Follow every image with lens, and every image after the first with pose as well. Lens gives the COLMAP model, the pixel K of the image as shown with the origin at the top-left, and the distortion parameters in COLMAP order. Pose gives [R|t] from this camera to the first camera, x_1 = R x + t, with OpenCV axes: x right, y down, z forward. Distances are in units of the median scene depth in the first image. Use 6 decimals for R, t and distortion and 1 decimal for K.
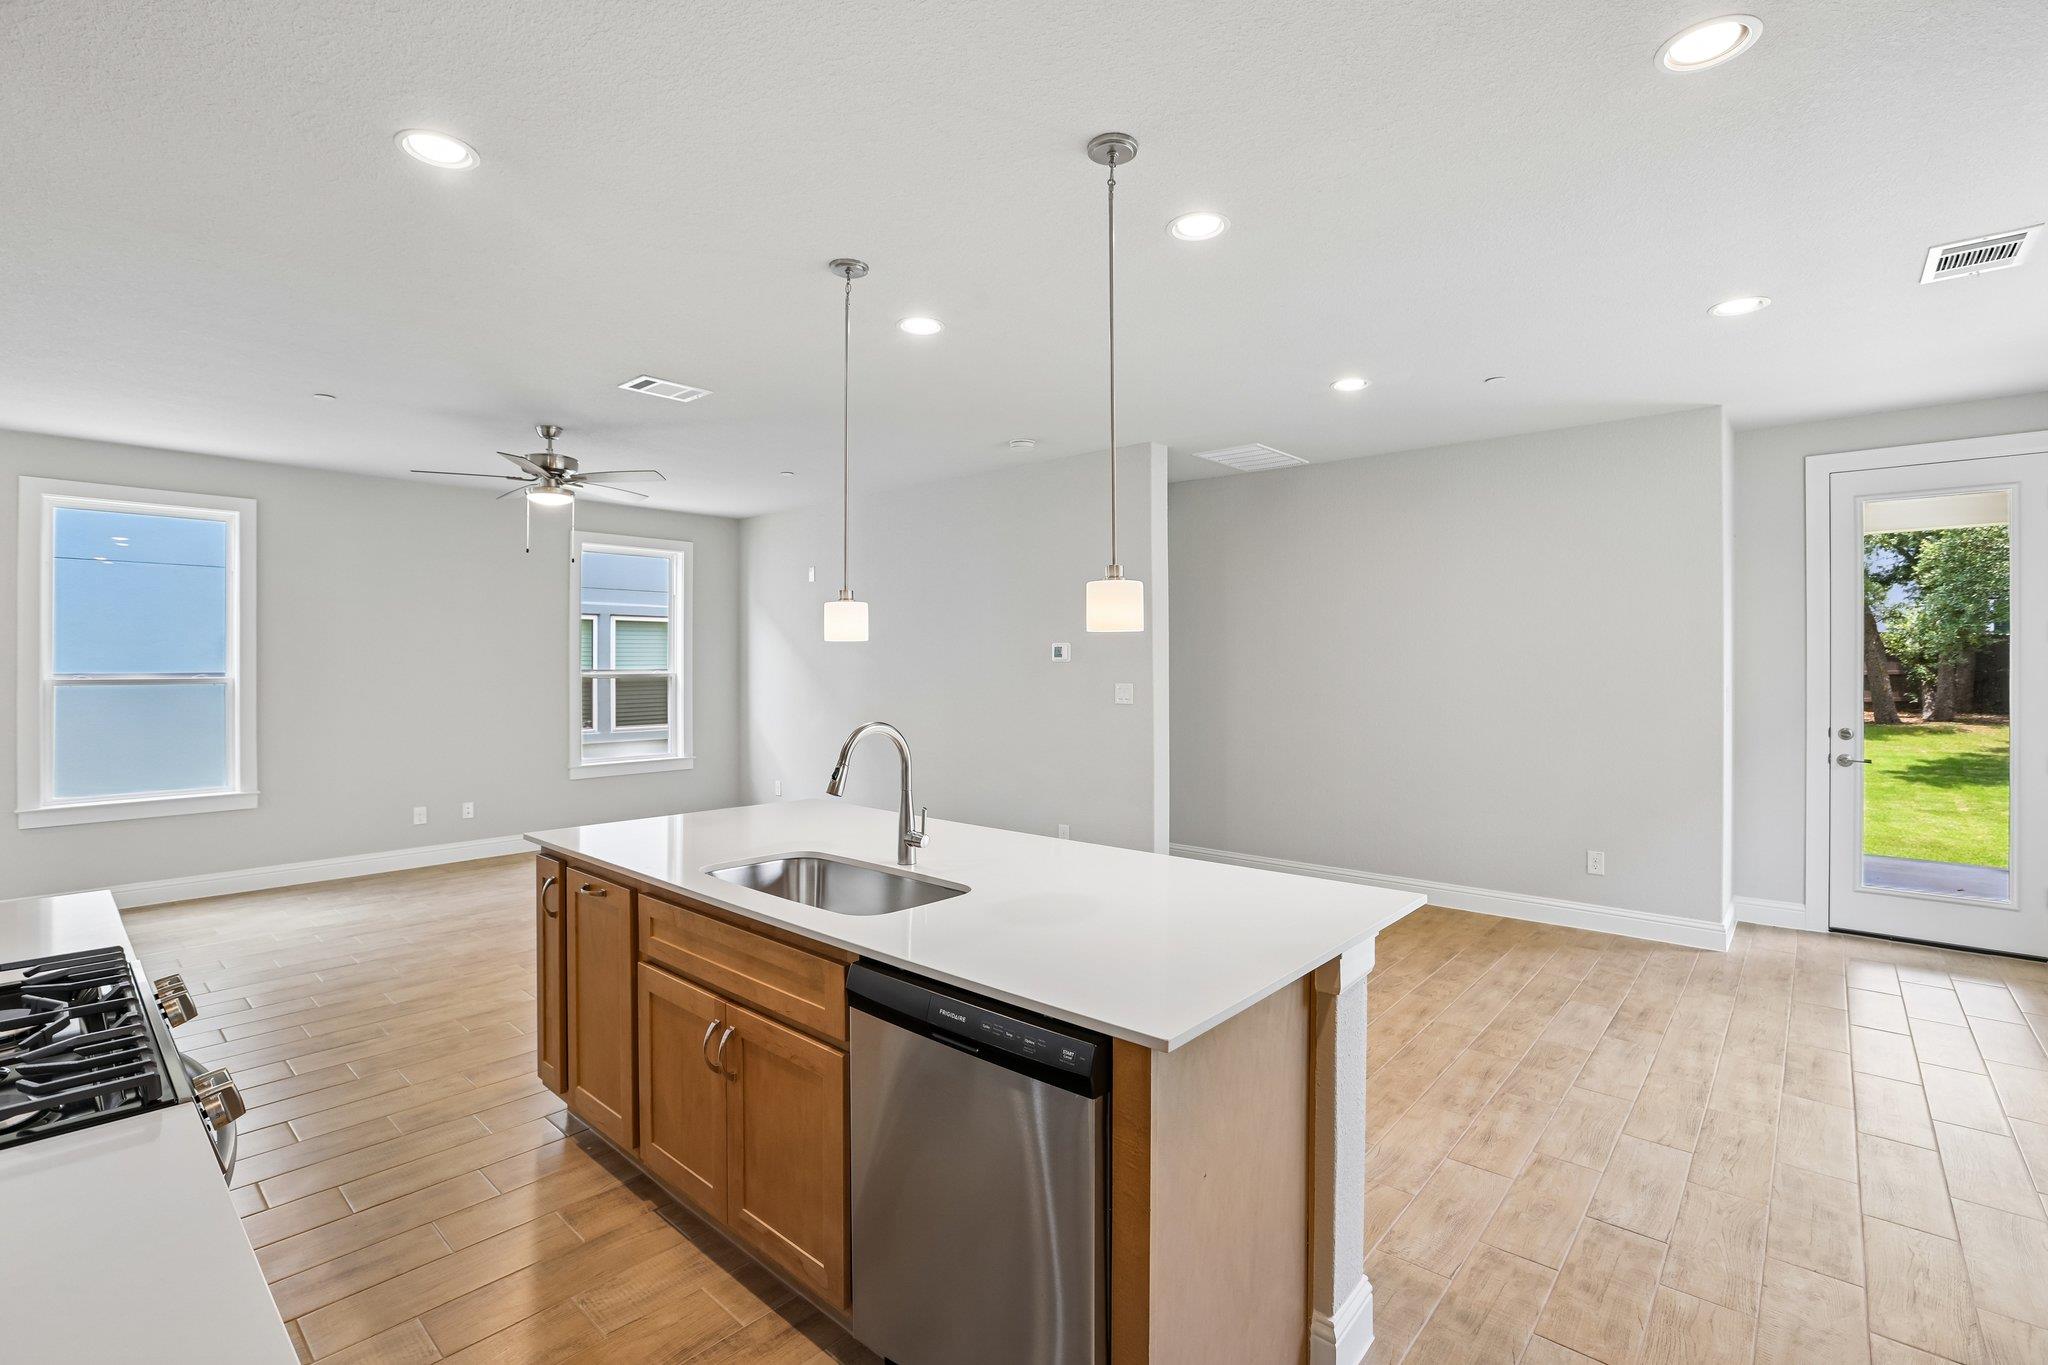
lens RADIAL K [[912.4, 0, 1030.9], [0, 912.4, 659.6], [0, 0, 1]] dist [-0.041346, 0.000545]
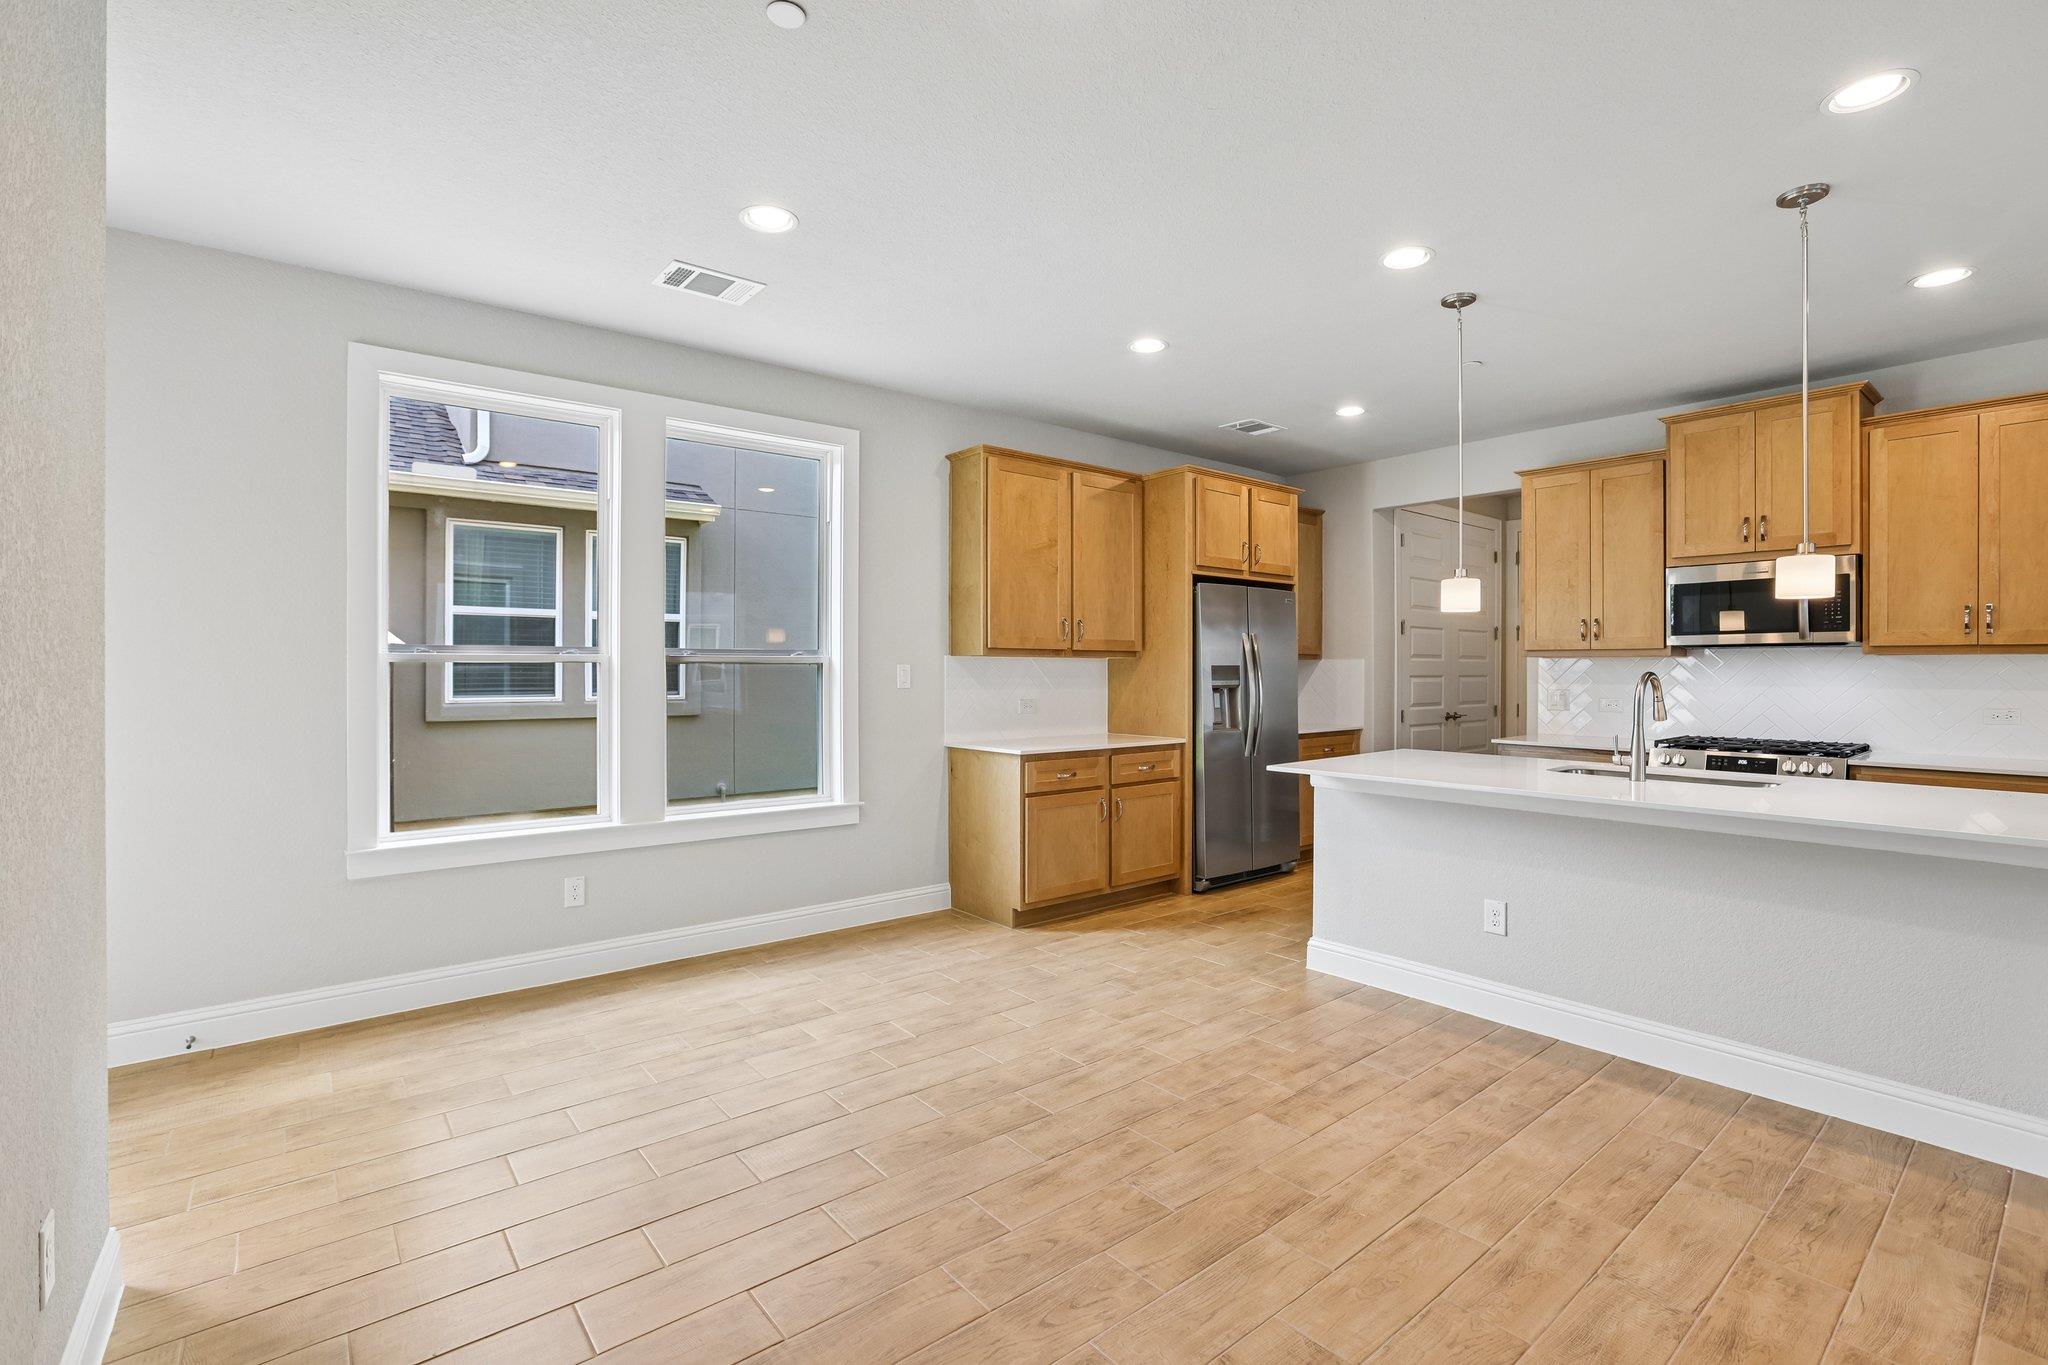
lens RADIAL K [[927.5, 0, 1023.4], [0, 927.5, 675.2], [0, 0, 1]] dist [-0.049257, 0.015260]
pose [[-0.986496, -0.001969, 0.163776, 0.304600], [-0.001930, 0.999998, 0.000399, 0.042947], [-0.163777, 0.000078, -0.986497, 1.418563]]
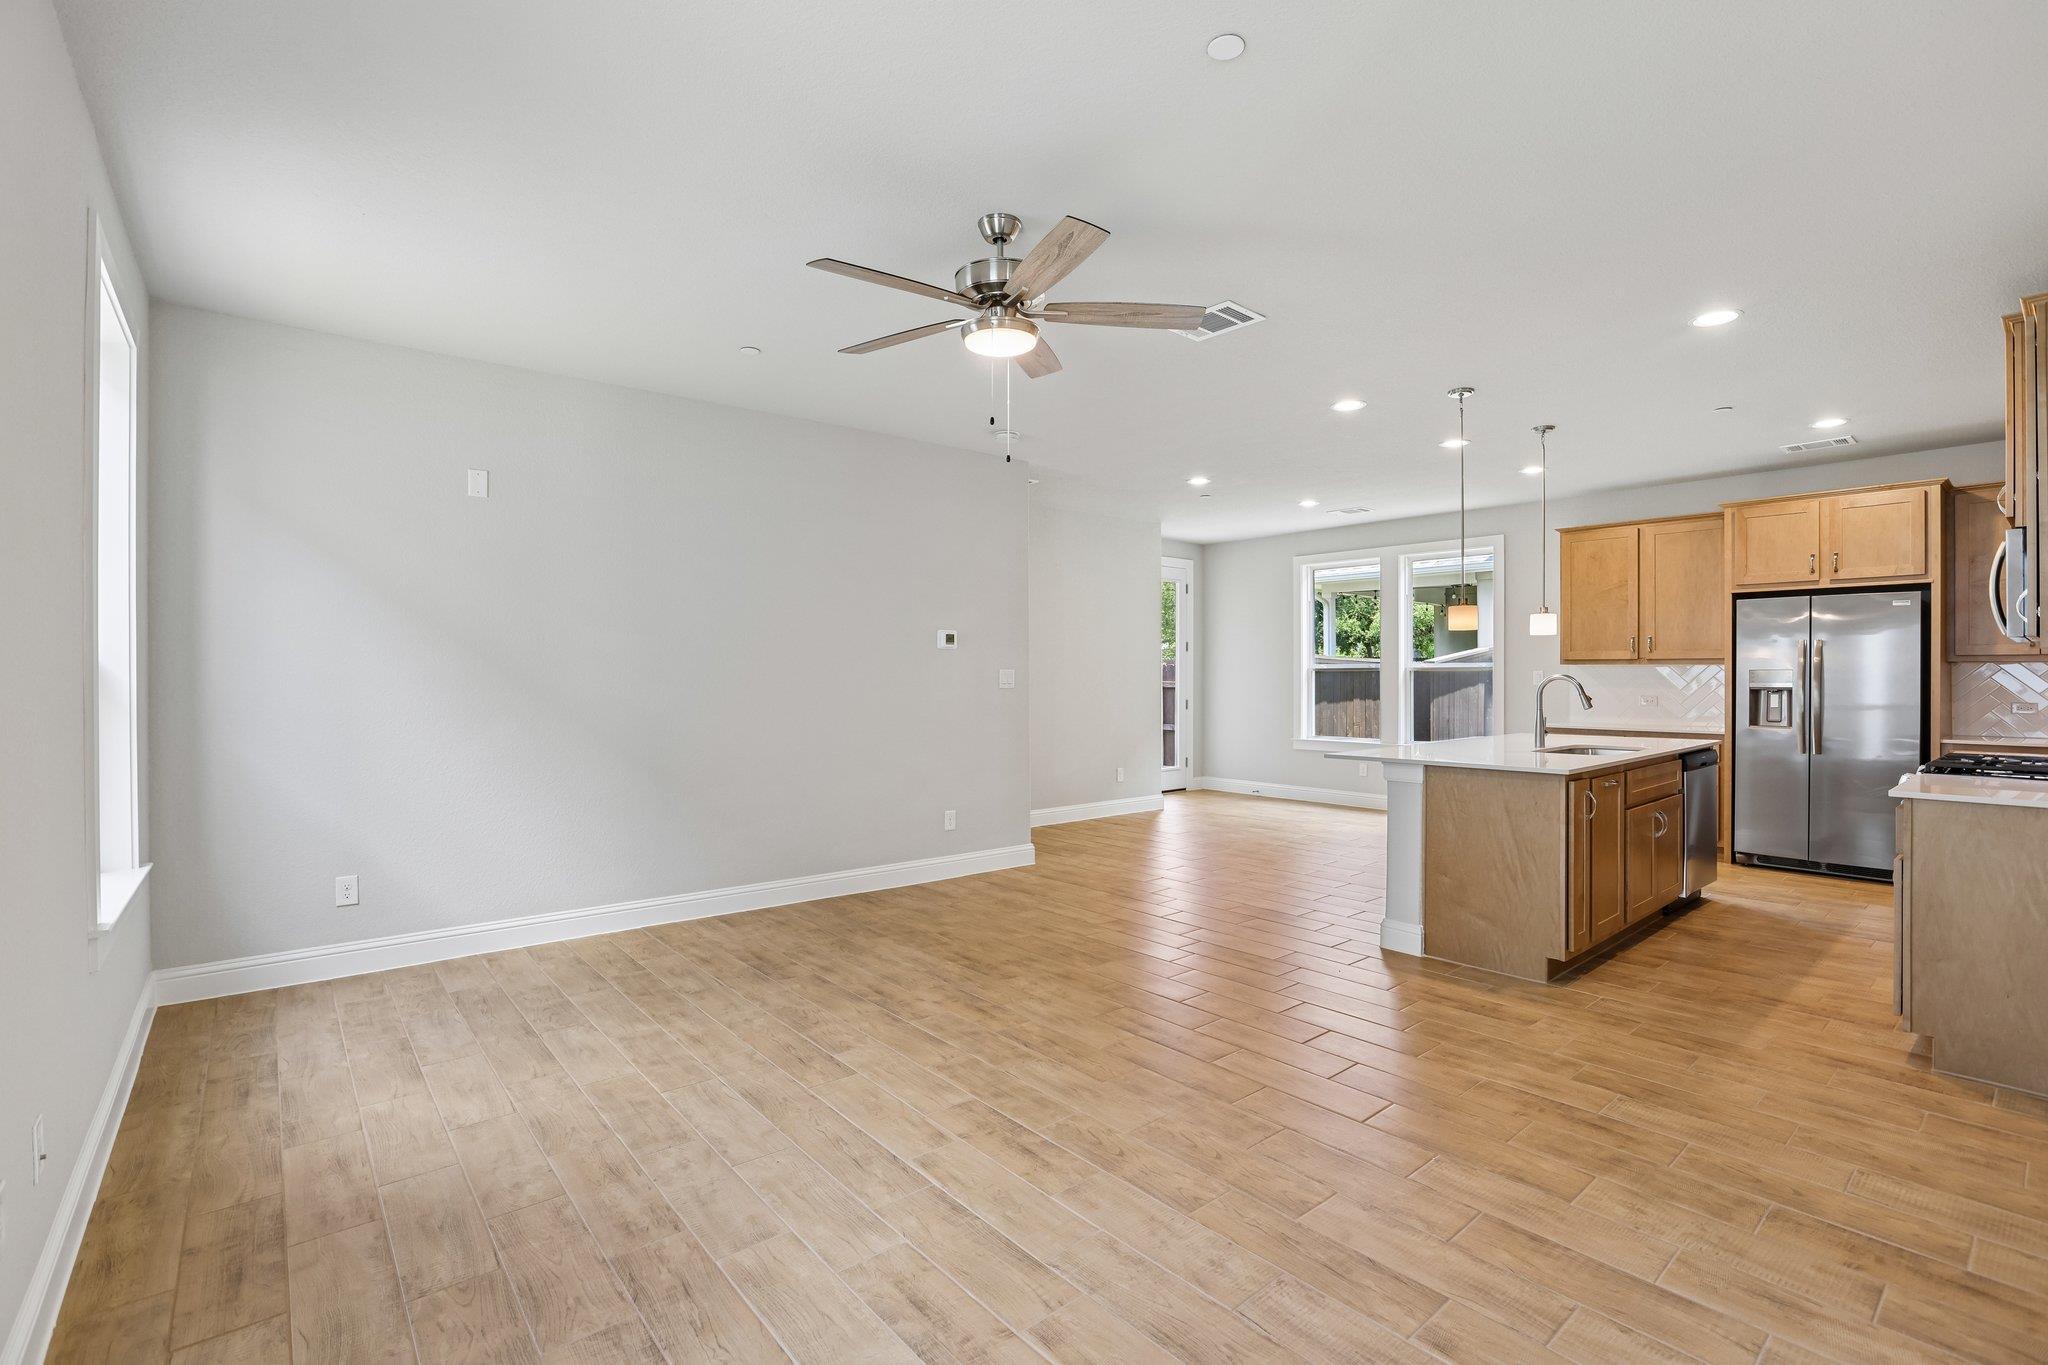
lens RADIAL K [[927.5, 0, 1023.4], [0, 927.5, 675.2], [0, 0, 1]] dist [-0.049257, 0.015260]
pose [[0.159131, 0.000532, 0.987257, -1.316161], [-0.003571, 0.999994, 0.000037, 0.042292], [-0.987251, -0.003531, 0.159132, 1.044974]]
